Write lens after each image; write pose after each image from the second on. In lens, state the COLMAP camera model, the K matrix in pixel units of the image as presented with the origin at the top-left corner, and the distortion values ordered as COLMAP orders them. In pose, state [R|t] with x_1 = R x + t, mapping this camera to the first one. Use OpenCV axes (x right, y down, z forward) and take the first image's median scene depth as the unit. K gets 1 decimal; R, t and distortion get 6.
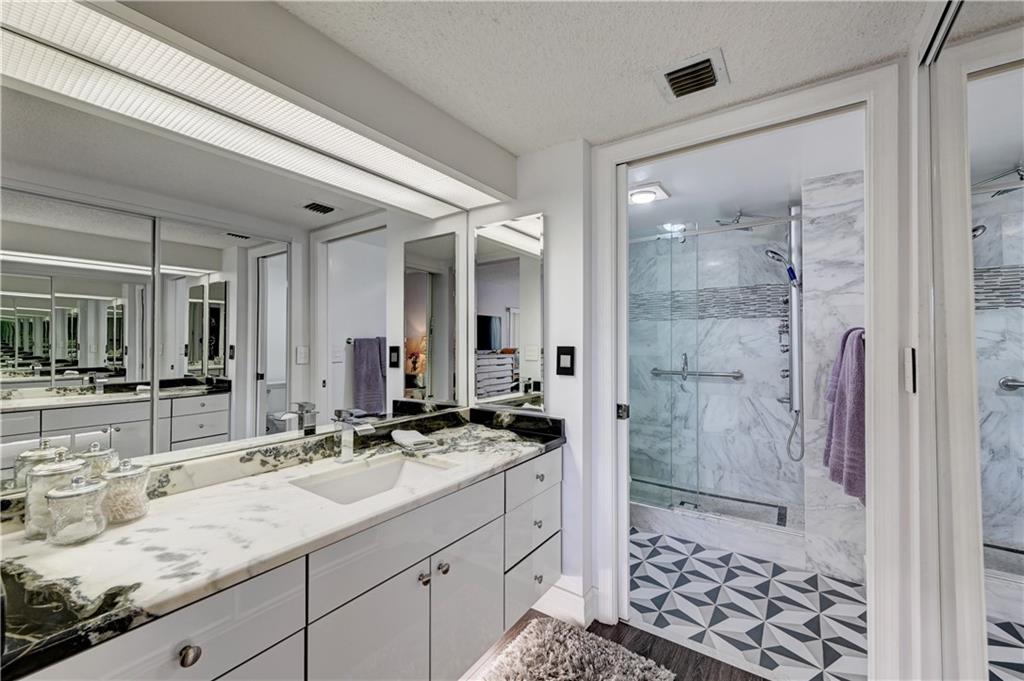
lens RADIAL K [[415.4, 0, 509.7], [0, 415.4, 343.1], [0, 0, 1]] dist [-0.000371, -0.000047]
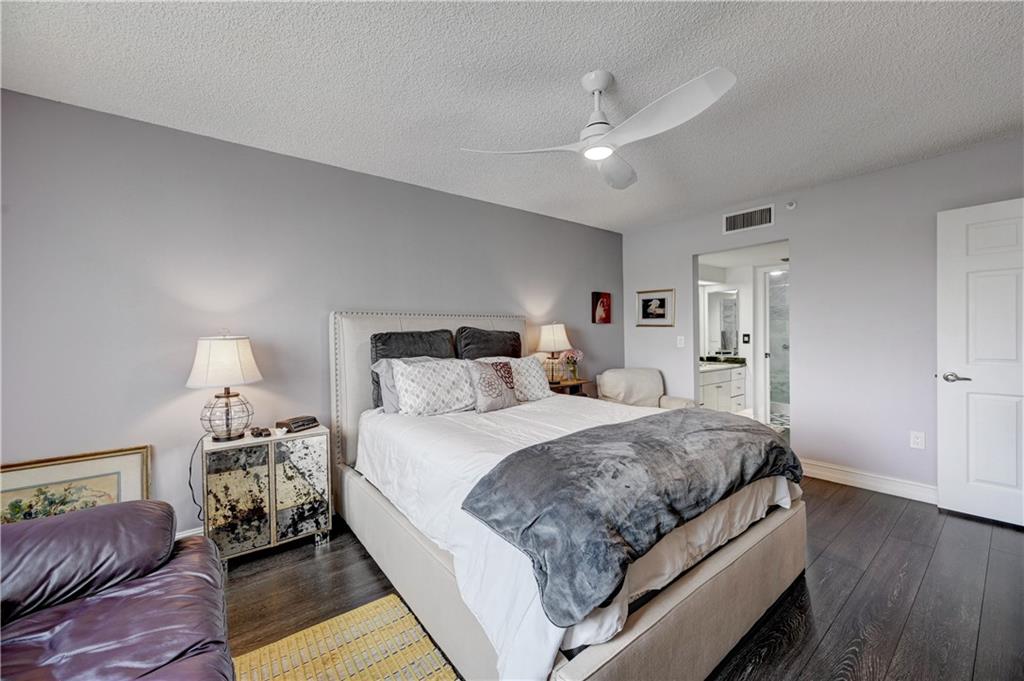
lens RADIAL K [[415.4, 0, 514.5], [0, 415.4, 343.1], [0, 0, 1]] dist [-0.000371, -0.000047]
pose [[0.963767, -0.010788, -0.266528, -0.576484], [0.017293, 0.999607, 0.022071, -0.018760], [0.266185, -0.025880, 0.963574, -1.990225]]
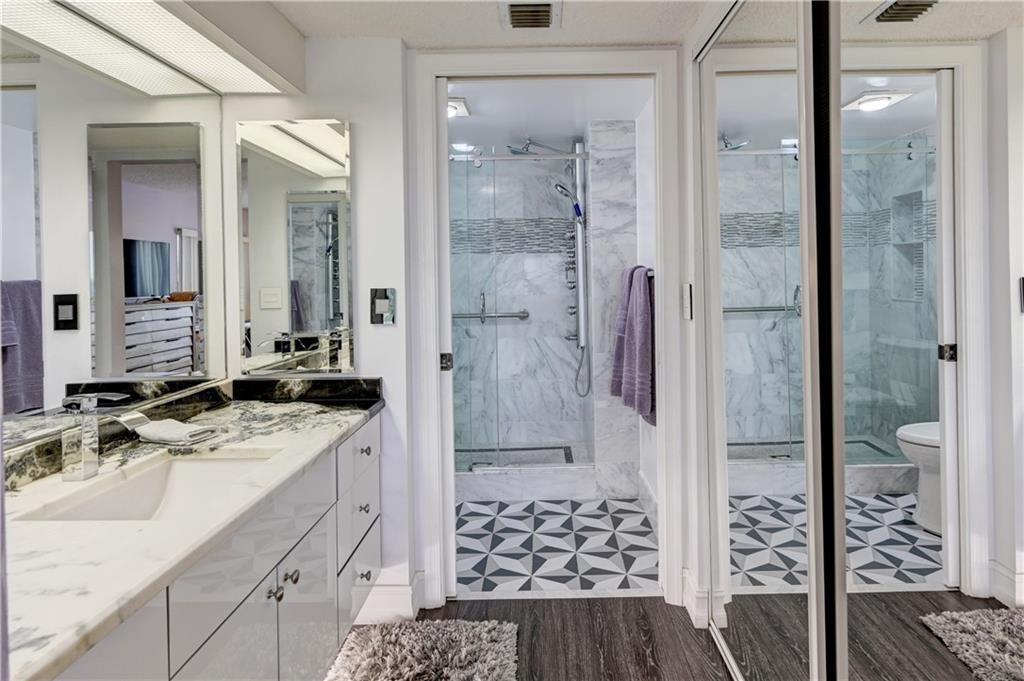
lens RADIAL K [[567.0, 0, 545.7], [0, 567.0, 286.9], [0, 0, 1]] dist [-0.005403, 0.000673]
pose [[0.813117, -0.021459, 0.581705, -0.209075], [0.014506, 0.999757, 0.016604, -0.007416], [-0.581920, -0.005063, 0.813230, -0.075522]]
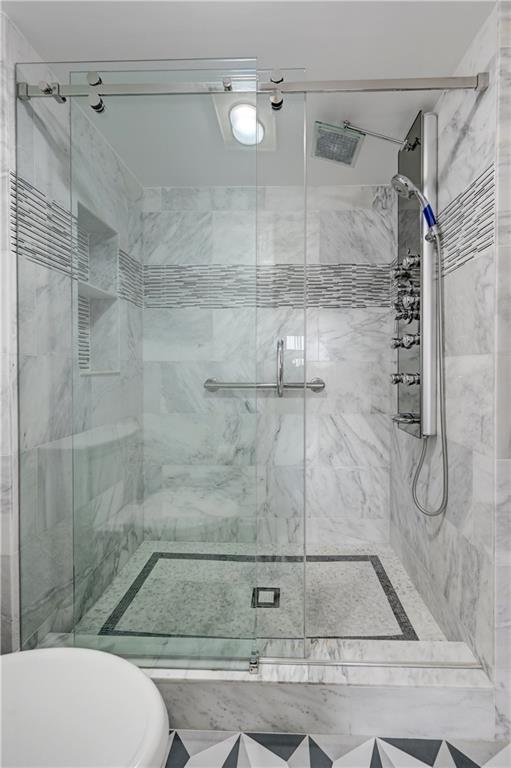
lens RADIAL K [[311.5, 0, 267.0], [0, 311.5, 367.7], [0, 0, 1]] dist [-0.000371, -0.000047]
pose [[0.846190, -0.002092, 0.532877, 0.260549], [0.001625, 0.999998, 0.001345, 0.065590], [-0.532879, -0.000272, 0.846191, 0.851368]]
